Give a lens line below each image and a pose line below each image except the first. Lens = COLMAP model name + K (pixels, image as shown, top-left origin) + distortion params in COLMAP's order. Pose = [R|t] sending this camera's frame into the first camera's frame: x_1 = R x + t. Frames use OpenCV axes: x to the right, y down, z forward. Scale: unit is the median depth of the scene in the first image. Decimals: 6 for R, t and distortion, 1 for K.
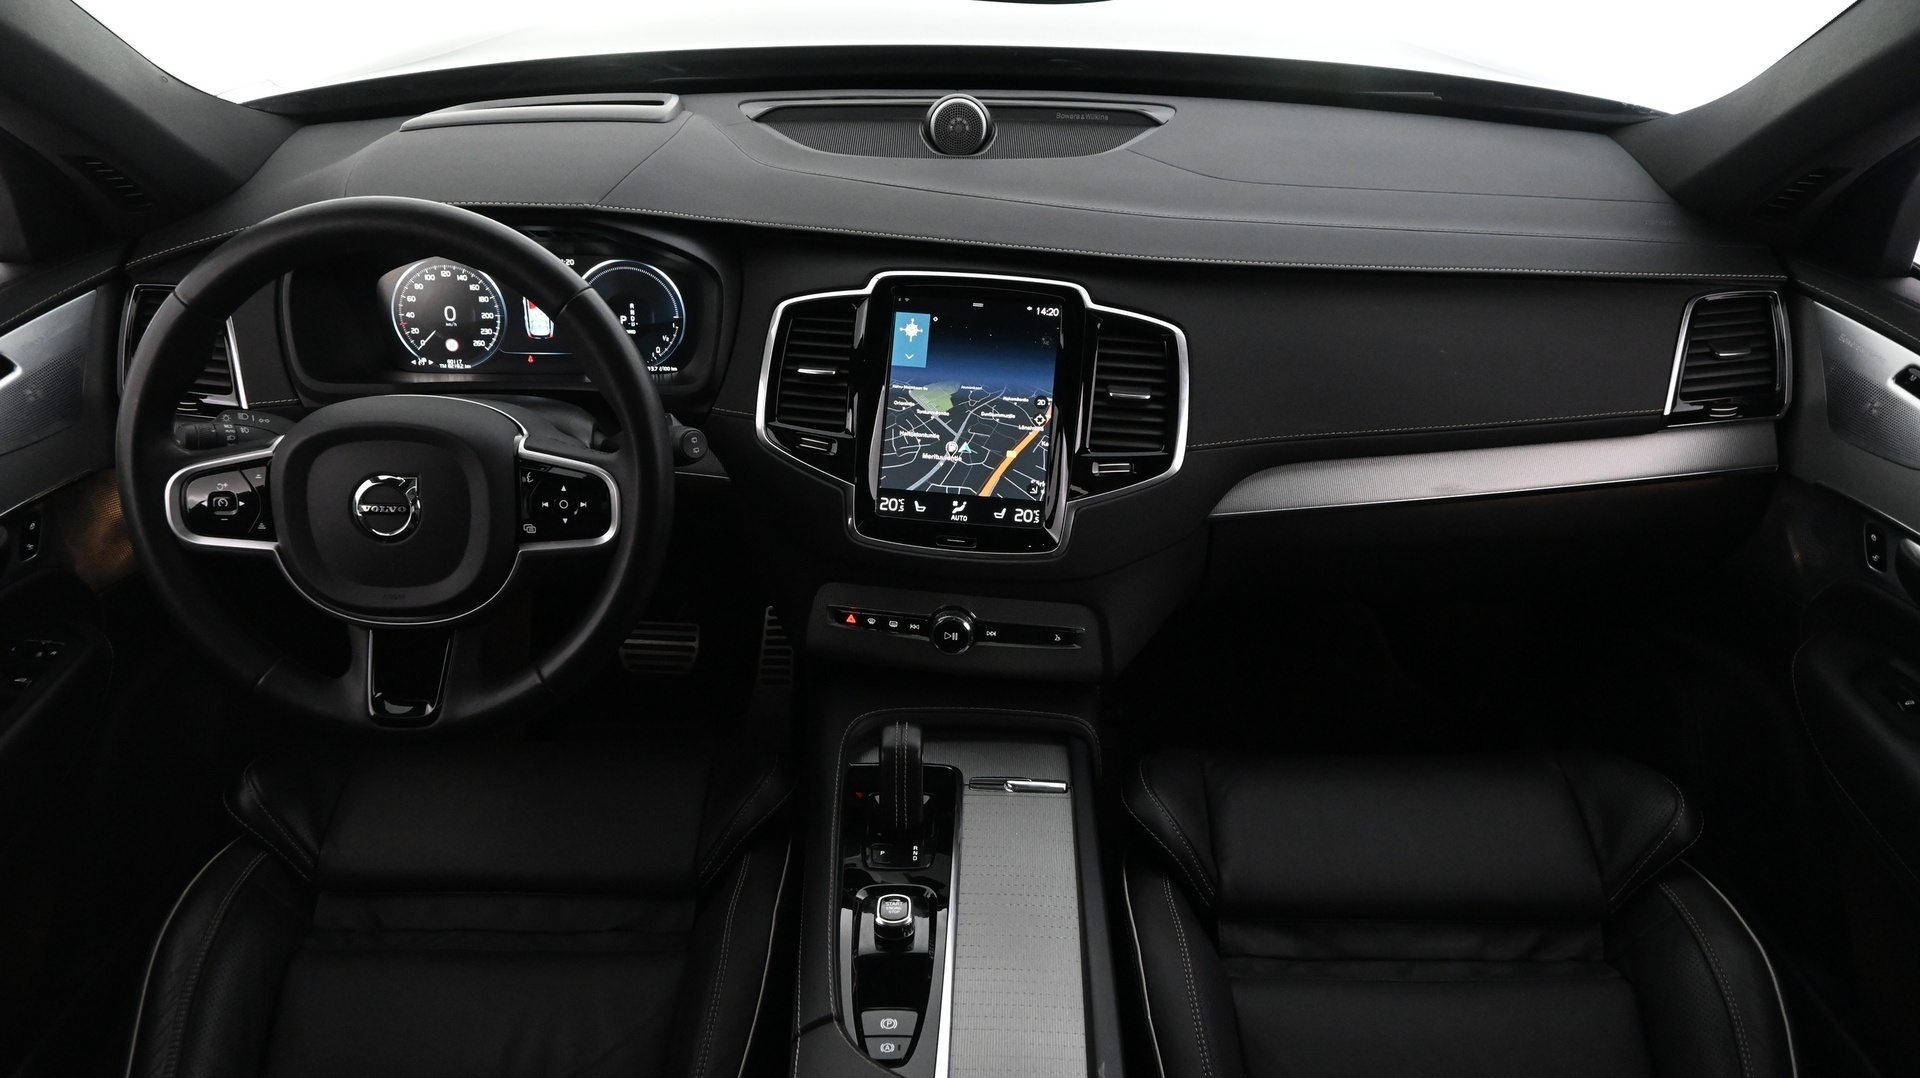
lens RADIAL K [[1304.6, 0, 960.0], [0, 1304.6, 539.0], [0, 0, 1]] dist [-0.003746, 0.000489]
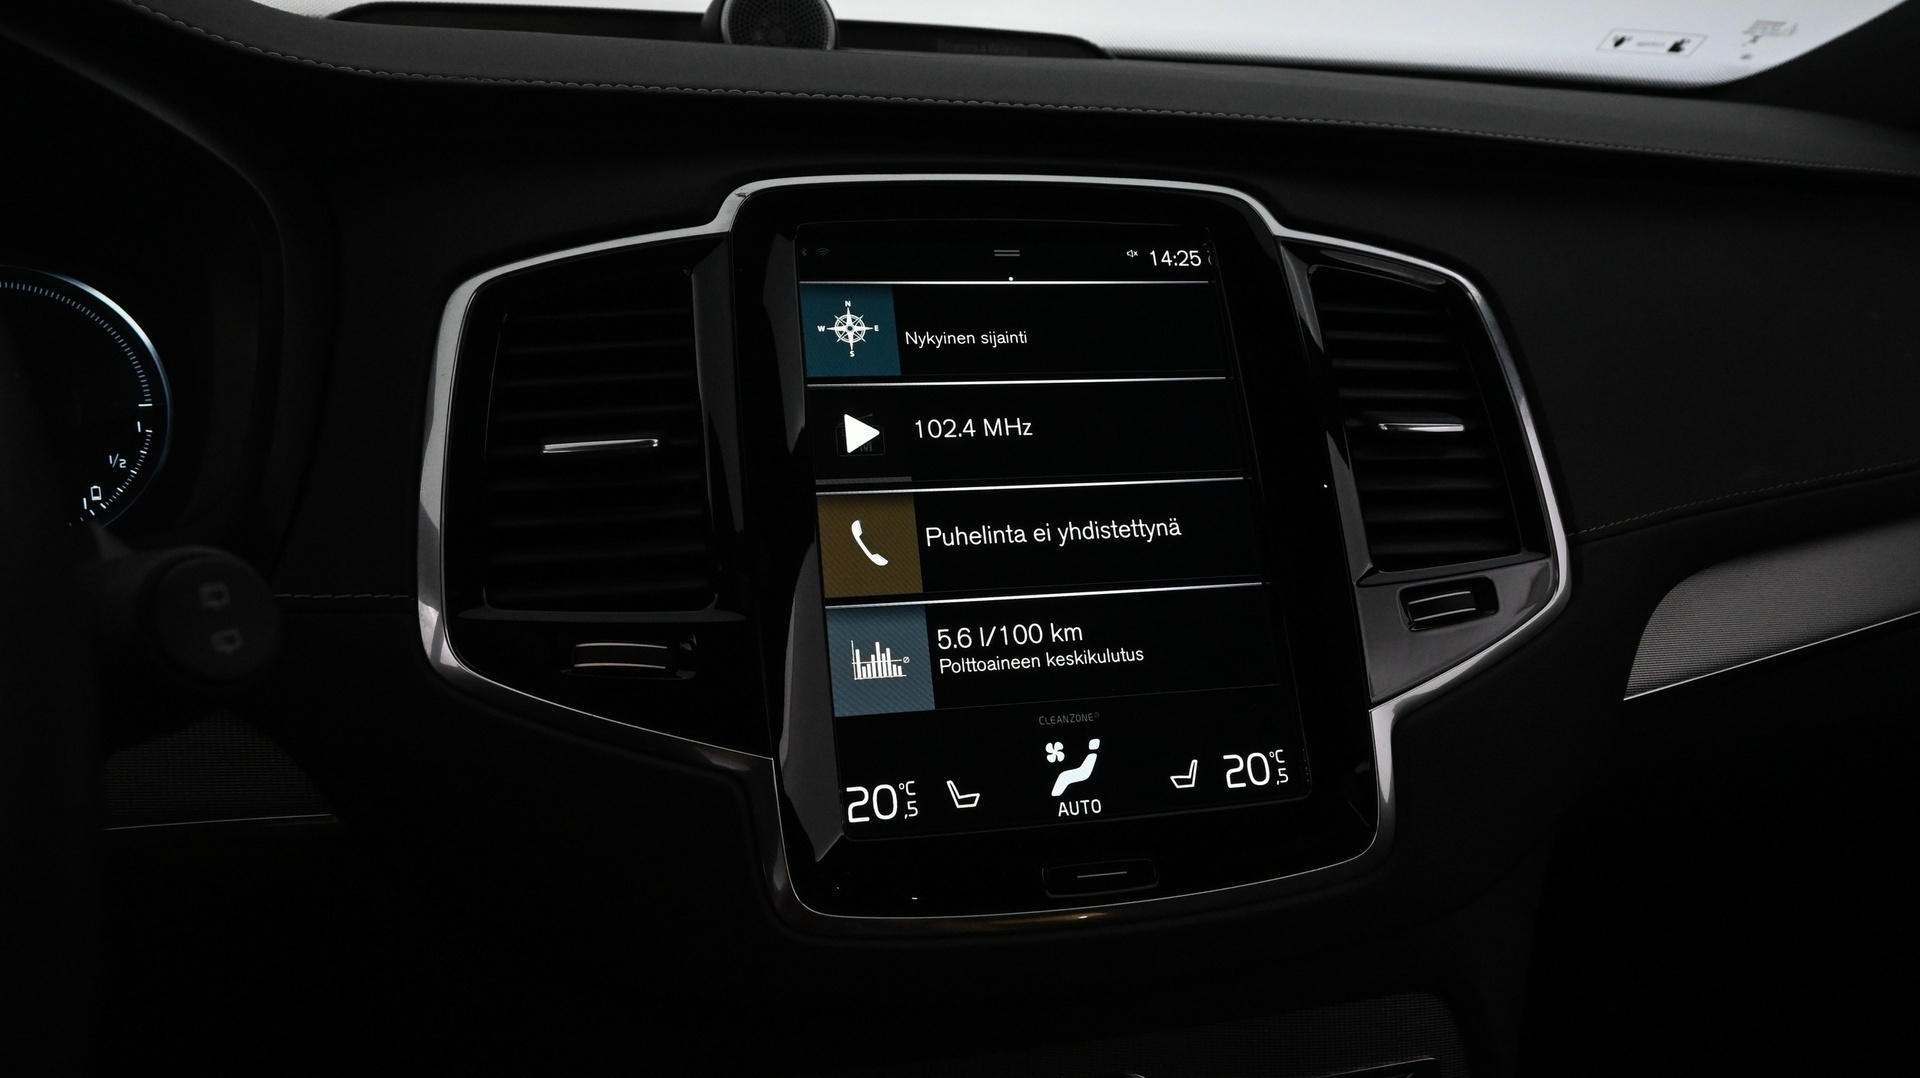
lens RADIAL K [[1304.6, 0, 960.0], [0, 1304.6, 539.0], [0, 0, 1]] dist [-0.003746, 0.000489]
pose [[0.936976, -0.098374, 0.335260, -0.138994], [0.179670, 0.958615, -0.220853, -0.013681], [-0.299659, 0.267170, 0.915874, 0.670124]]
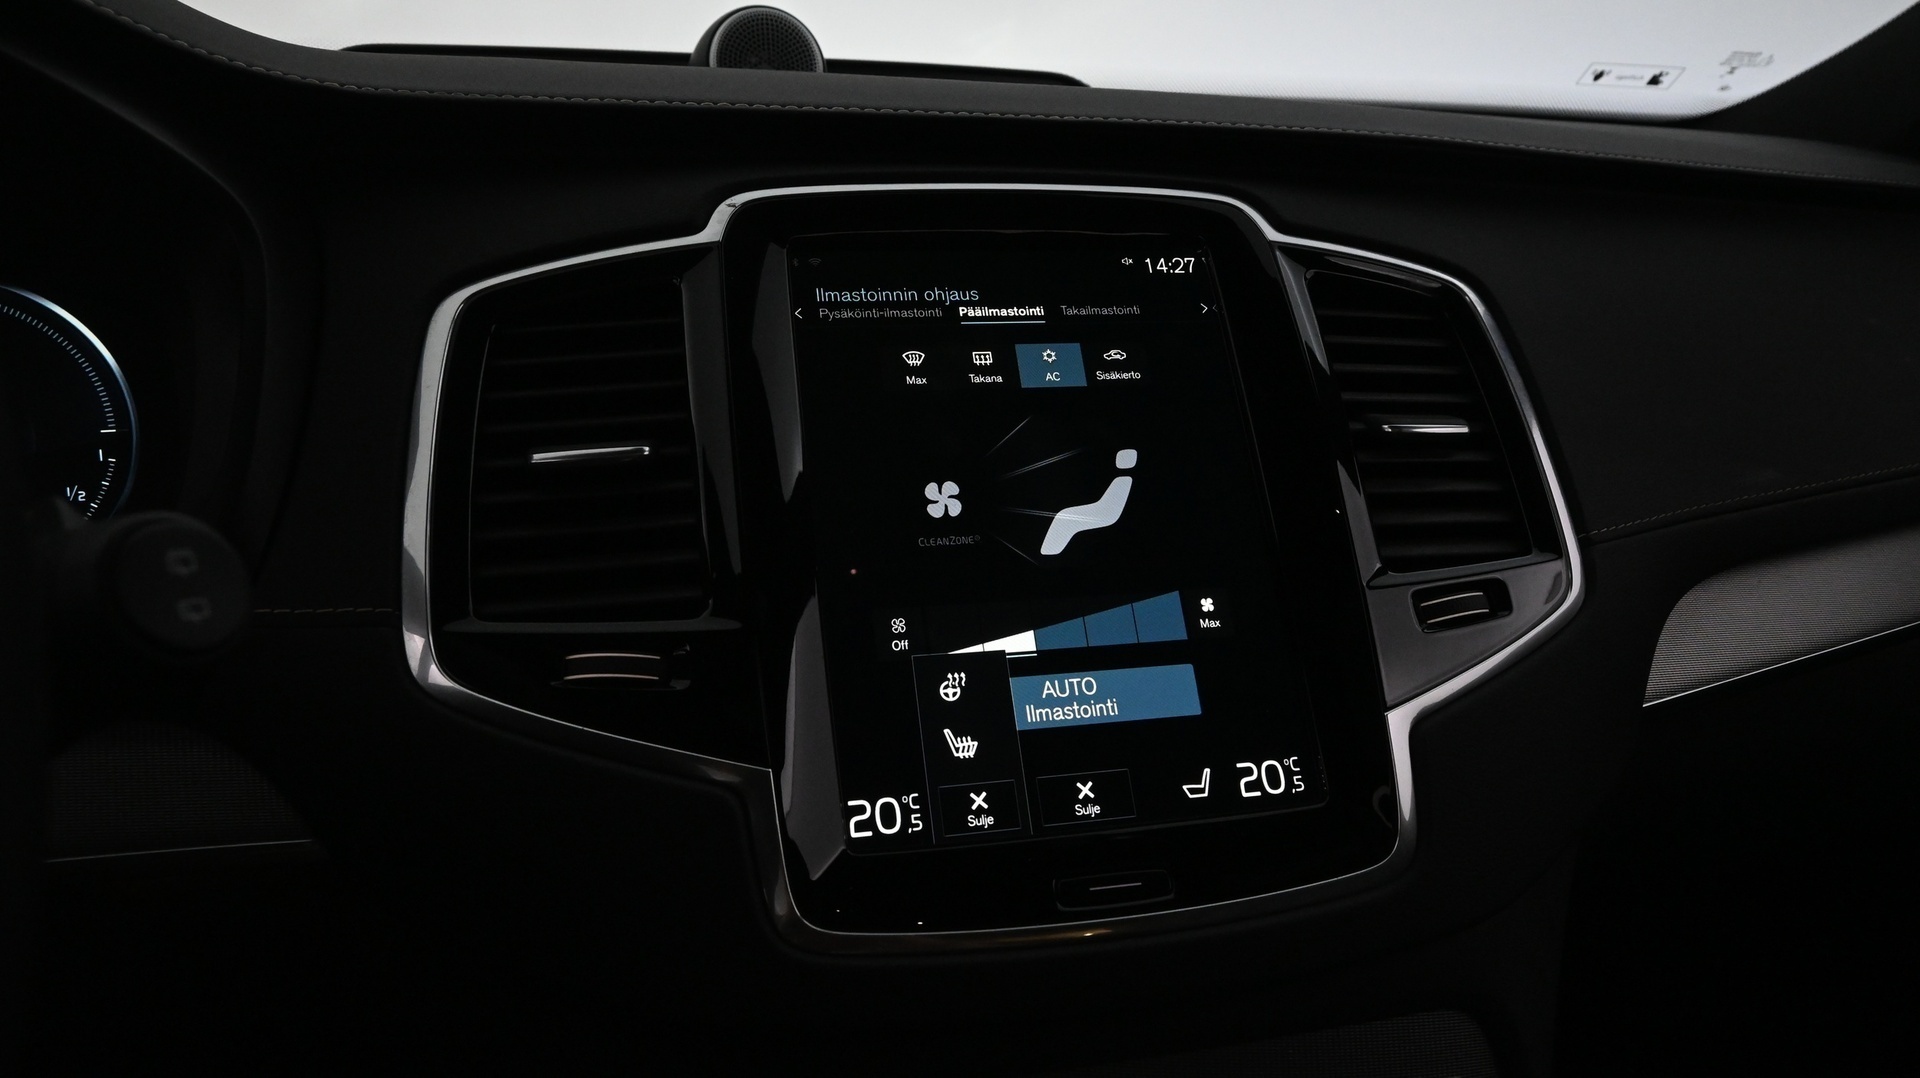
lens RADIAL K [[1304.6, 0, 960.0], [0, 1304.6, 539.0], [0, 0, 1]] dist [-0.003746, 0.000489]
pose [[0.933260, -0.099069, 0.345270, -0.139345], [0.200277, 0.941452, -0.271215, 0.000254], [-0.298186, 0.322263, 0.898461, 0.683611]]
